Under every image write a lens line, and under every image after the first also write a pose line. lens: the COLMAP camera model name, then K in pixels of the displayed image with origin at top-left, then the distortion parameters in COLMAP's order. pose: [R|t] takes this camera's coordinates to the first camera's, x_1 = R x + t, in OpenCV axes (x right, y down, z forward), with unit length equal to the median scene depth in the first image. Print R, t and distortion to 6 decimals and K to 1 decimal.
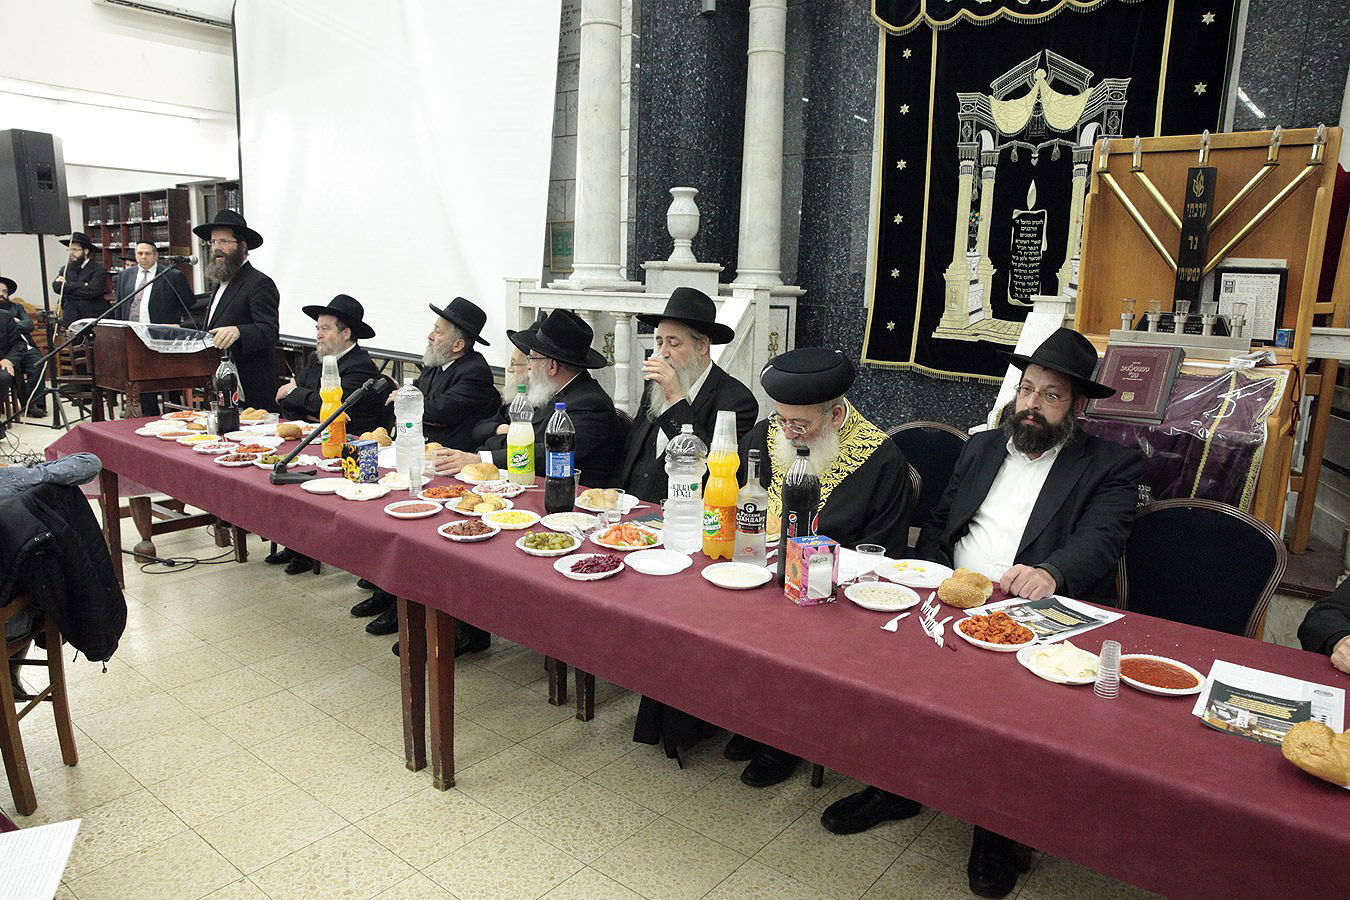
lens RADIAL K [[915.7, 0, 675.0], [0, 915.7, 450.0], [0, 0, 1]] dist [-0.108468, 0.082117]
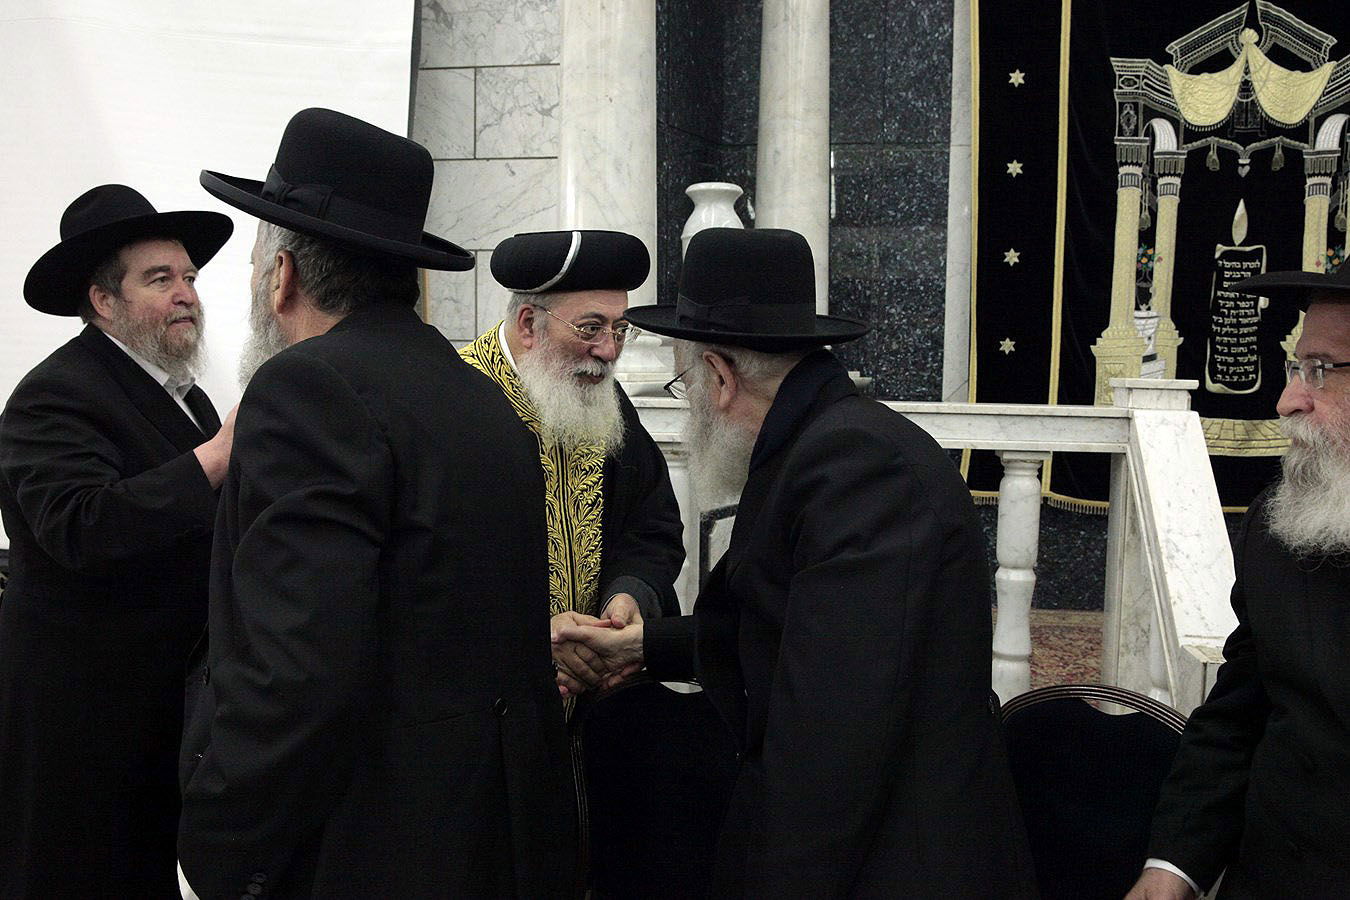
lens RADIAL K [[1089.9, 0, 675.0], [0, 1089.9, 450.0], [0, 0, 1]] dist [-0.080688, 0.109457]
pose [[0.866061, -0.058832, 0.496465, -0.343000], [0.103486, 0.992640, -0.062896, -0.114629], [-0.489111, 0.105849, 0.865775, 0.542800]]
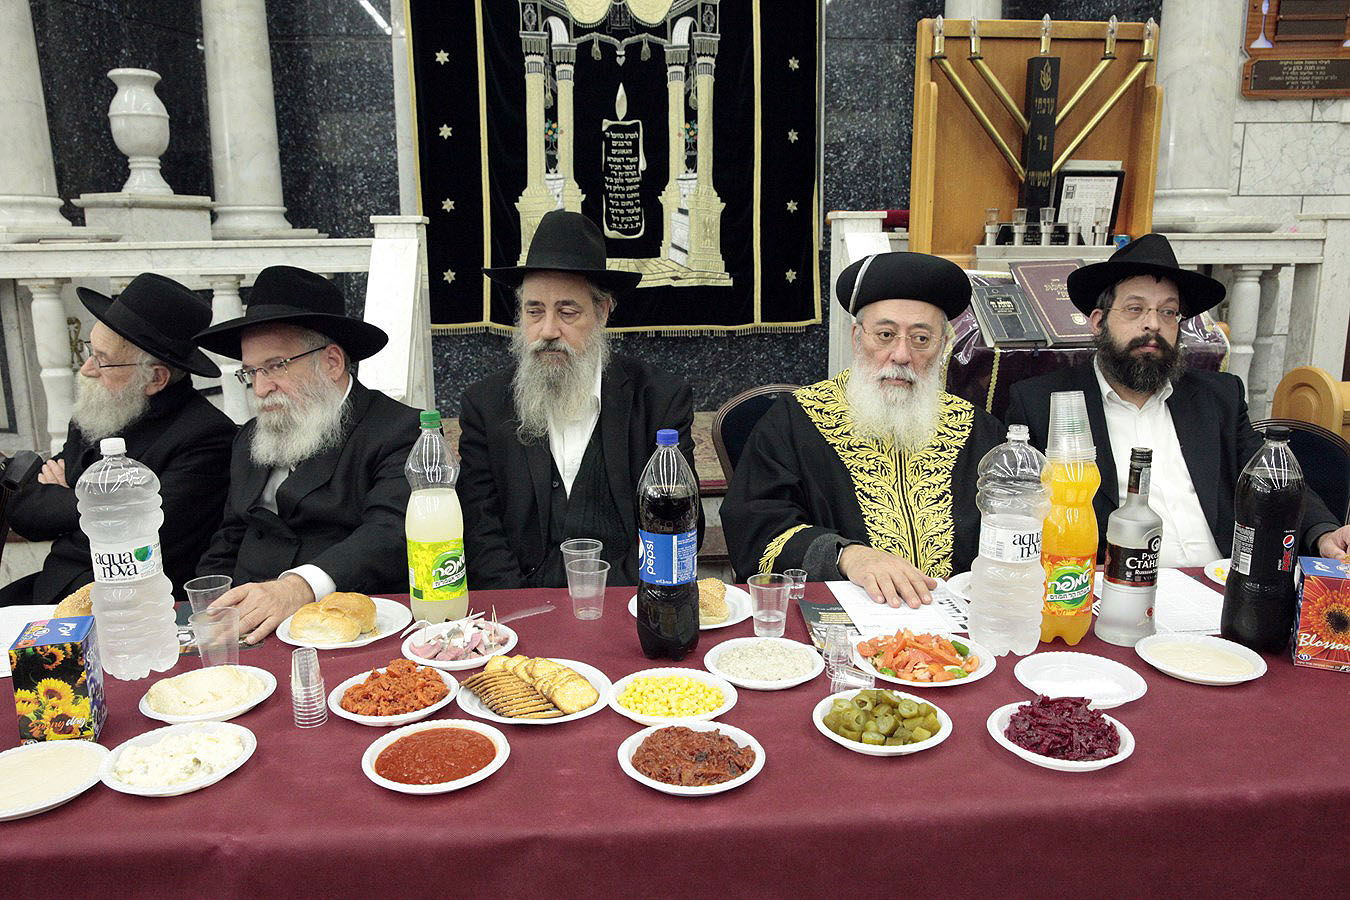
lens RADIAL K [[1023.4, 0, 675.0], [0, 1023.4, 450.0], [0, 0, 1]] dist [-0.090409, 0.092481]
pose [[0.723557, -0.172363, 0.668398, -0.236746], [0.156564, 0.984065, 0.084280, -0.041951], [-0.672274, 0.043666, 0.739013, 0.294982]]
